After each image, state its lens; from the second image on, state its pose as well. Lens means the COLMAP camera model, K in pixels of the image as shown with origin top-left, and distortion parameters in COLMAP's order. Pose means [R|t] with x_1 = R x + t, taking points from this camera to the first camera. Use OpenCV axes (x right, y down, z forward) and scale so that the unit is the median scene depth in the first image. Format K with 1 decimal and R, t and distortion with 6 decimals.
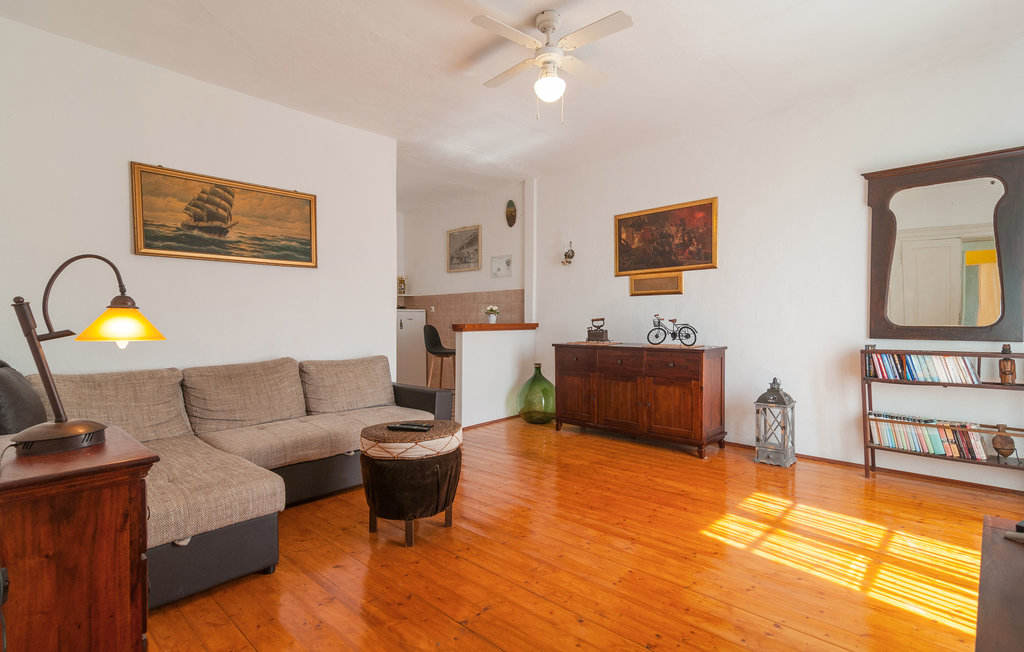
lens RADIAL K [[500.7, 0, 510.2], [0, 500.7, 325.6], [0, 0, 1]] dist [-0.002555, -0.002087]
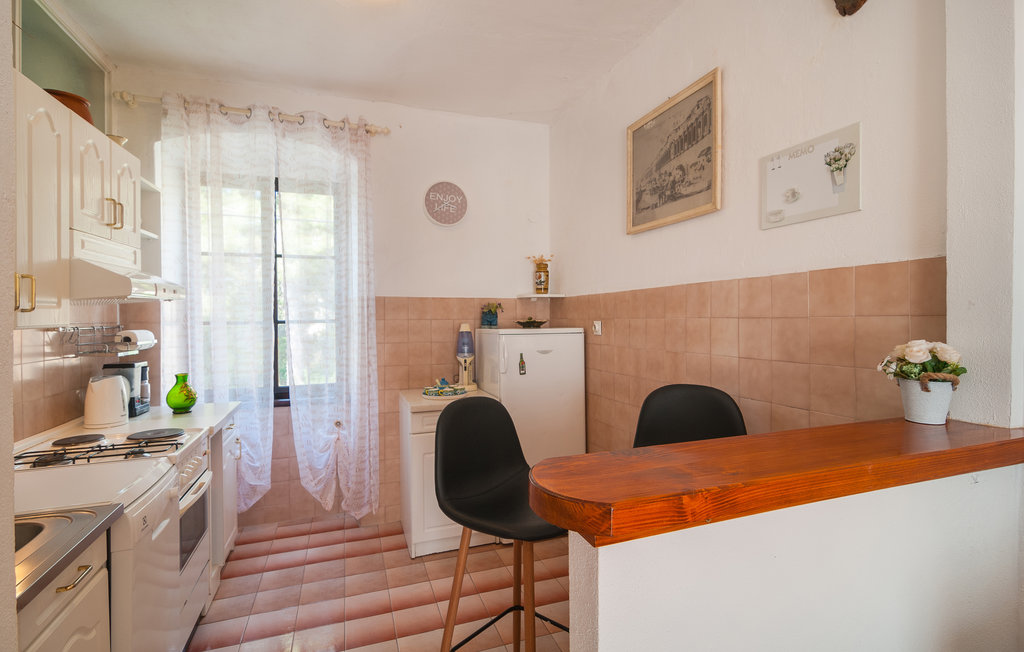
lens RADIAL K [[500.7, 0, 510.3], [0, 500.7, 322.6], [0, 0, 1]] dist [-0.002555, -0.002087]
pose [[0.892273, -0.000016, -0.451496, -0.033896], [0.000460, 1.000000, 0.000875, -0.040262], [0.451496, -0.000988, 0.892273, 0.637043]]
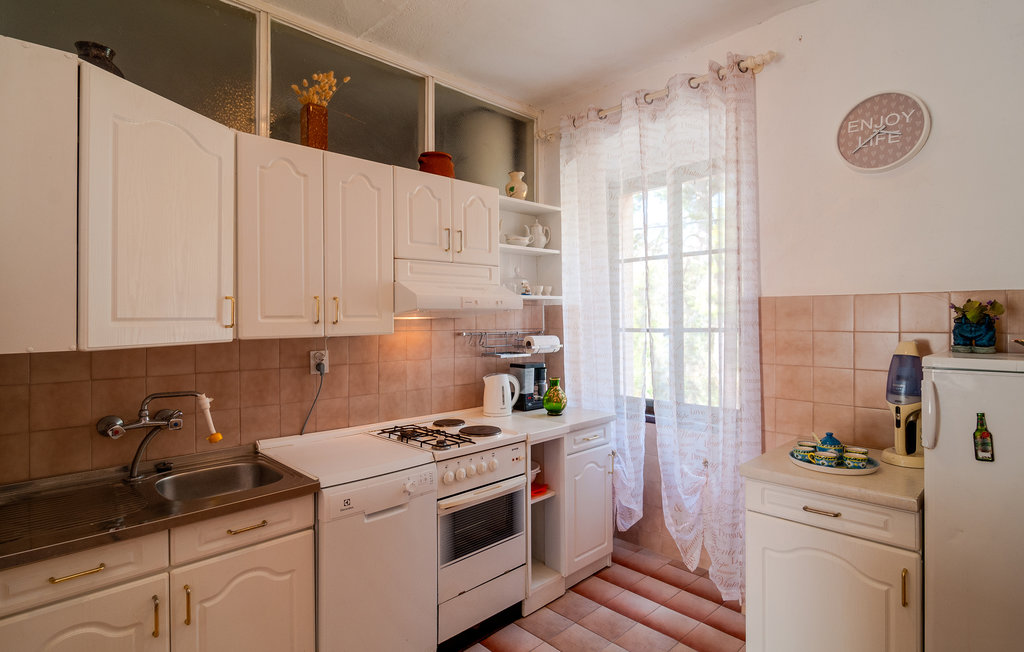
lens RADIAL K [[500.7, 0, 510.4], [0, 500.7, 320.5], [0, 0, 1]] dist [-0.002555, -0.002087]
pose [[-0.031049, -0.003312, -0.999512, -0.022684], [-0.010299, 0.999942, -0.002994, -0.046541], [0.999465, 0.010201, -0.031081, 0.851975]]
